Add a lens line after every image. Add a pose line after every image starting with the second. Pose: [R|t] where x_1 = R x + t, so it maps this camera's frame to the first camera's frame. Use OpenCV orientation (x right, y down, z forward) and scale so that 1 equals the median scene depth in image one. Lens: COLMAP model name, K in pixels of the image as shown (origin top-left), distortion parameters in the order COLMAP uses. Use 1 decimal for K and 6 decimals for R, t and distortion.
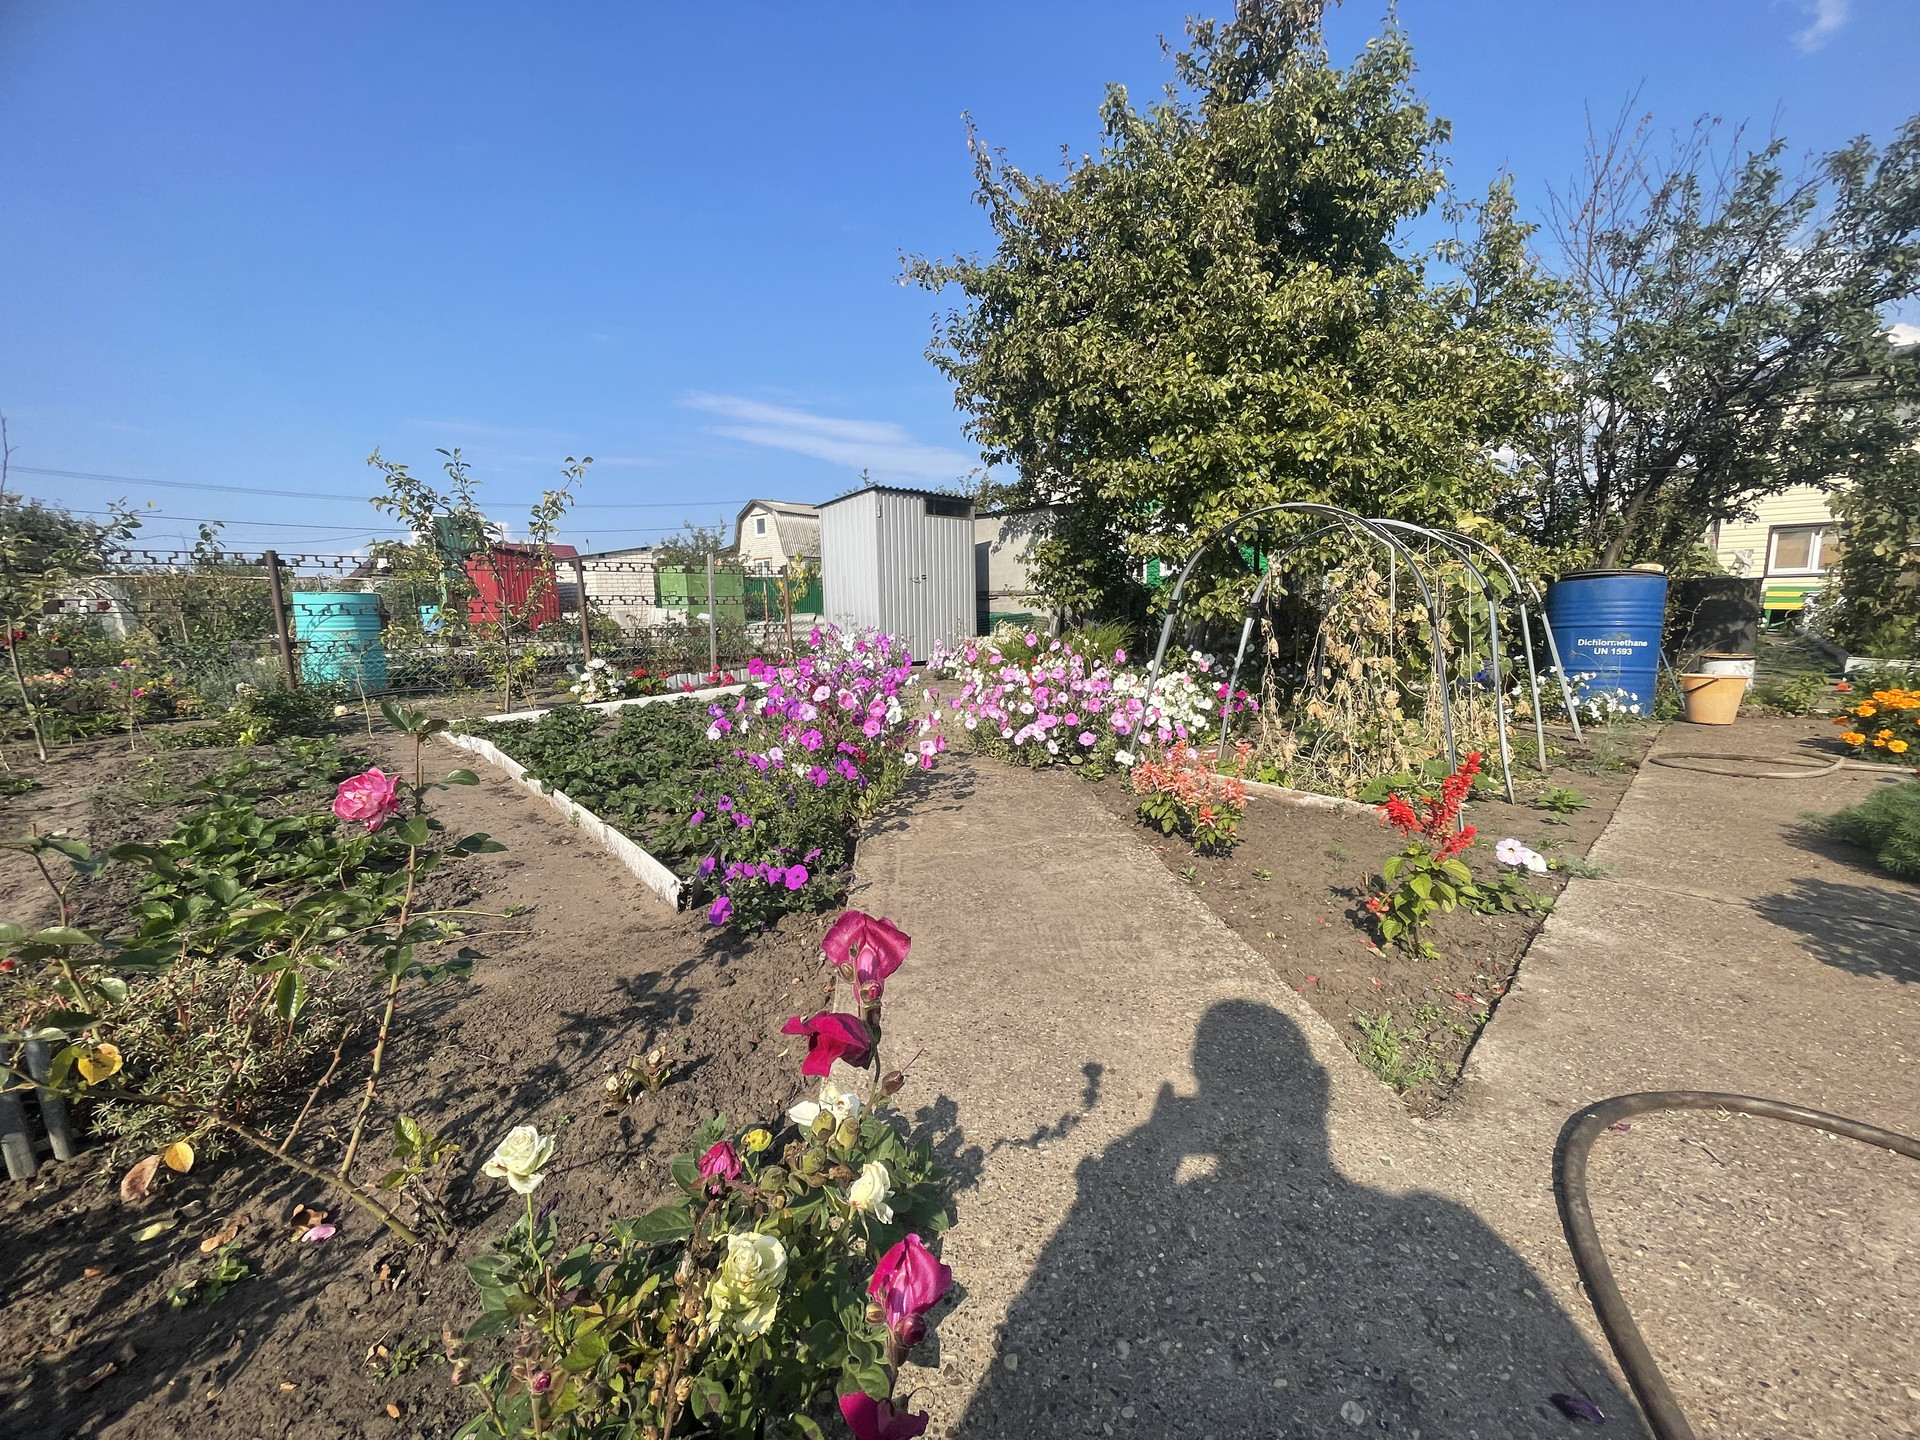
lens RADIAL K [[771.5, 0, 962.3], [0, 771.5, 720.9], [0, 0, 1]] dist [0.004715, -0.000916]
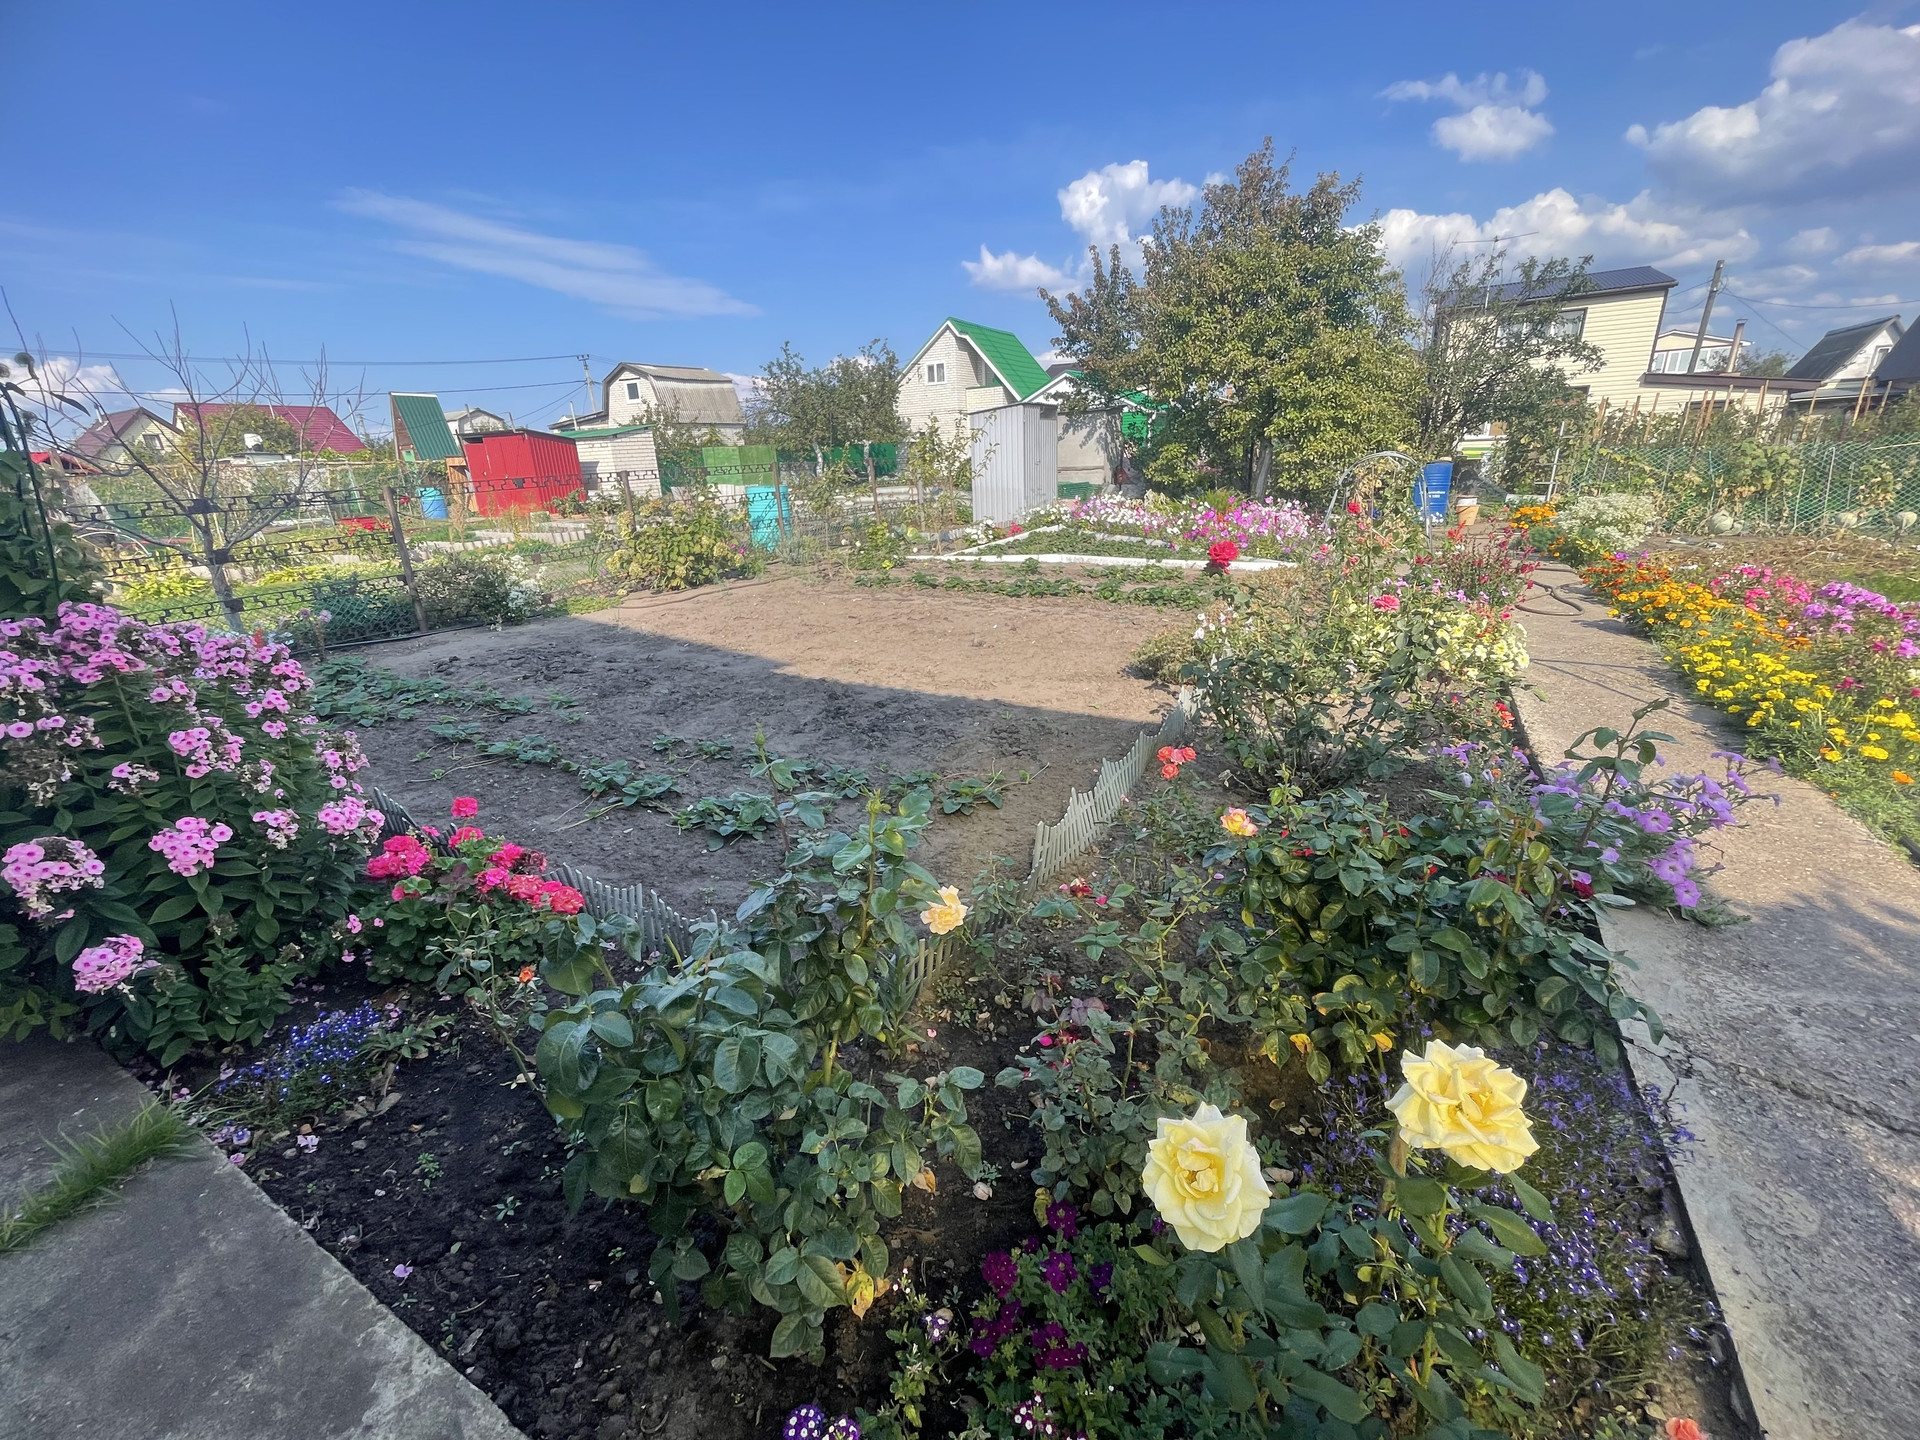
lens RADIAL K [[771.5, 0, 969.8], [0, 771.5, 713.1], [0, 0, 1]] dist [0.004715, -0.000916]
pose [[0.961499, -0.107087, 0.253085, -0.619584], [0.063653, 0.982690, 0.173979, 0.032360], [-0.267335, -0.151171, 0.951672, -0.505517]]
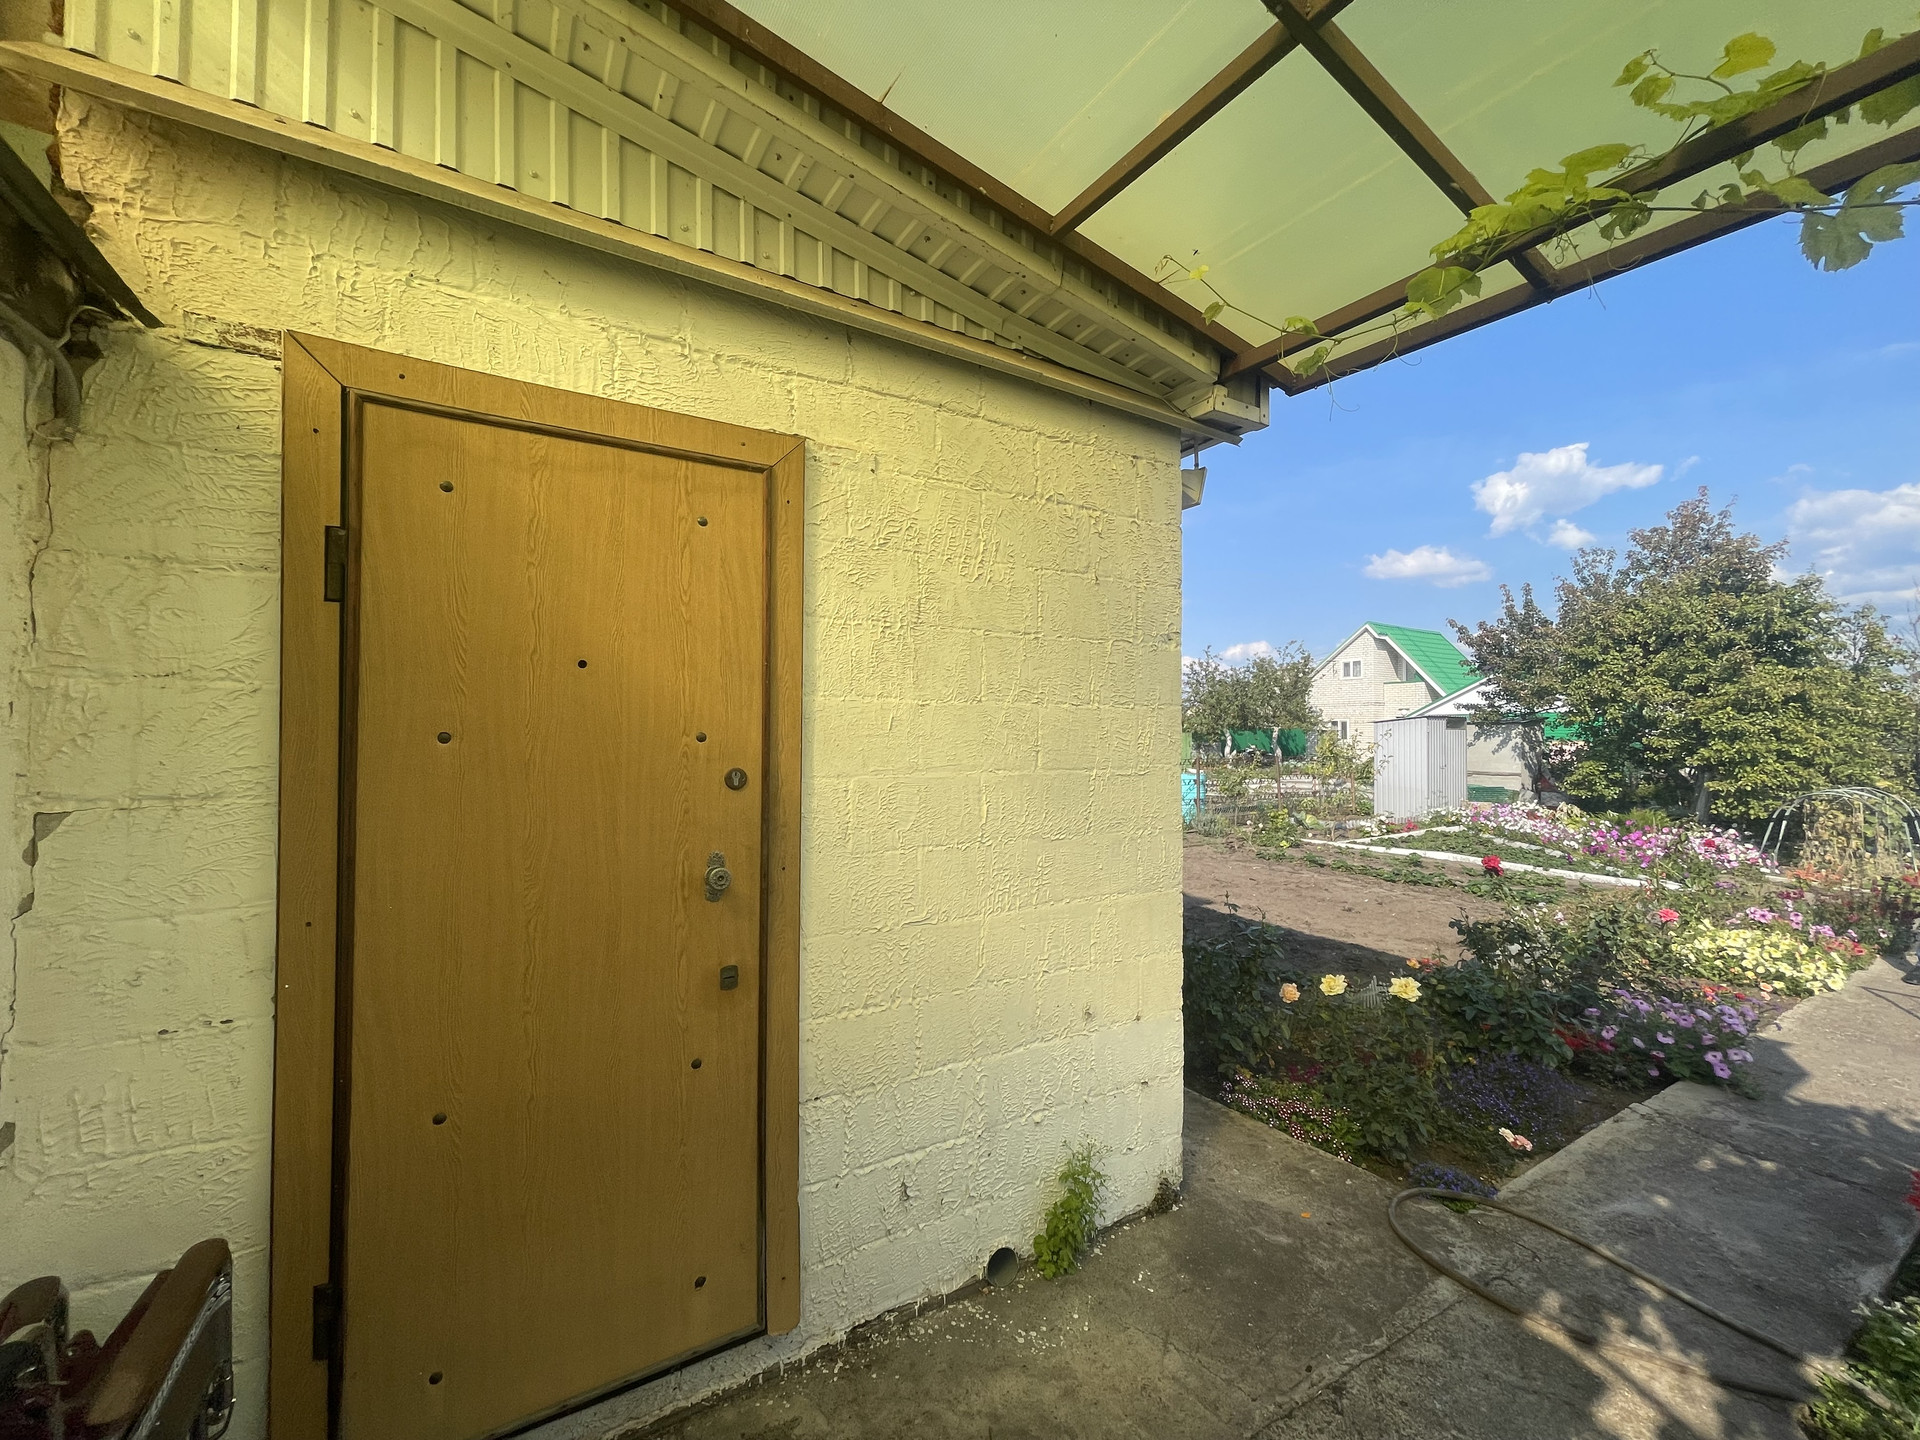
lens RADIAL K [[771.5, 0, 966.4], [0, 771.5, 713.9], [0, 0, 1]] dist [0.004715, -0.000916]
pose [[0.973519, 0.016529, -0.228009, -0.666457], [-0.055417, 0.984697, -0.165228, 0.037270], [0.221789, 0.173488, 0.959537, -0.840920]]
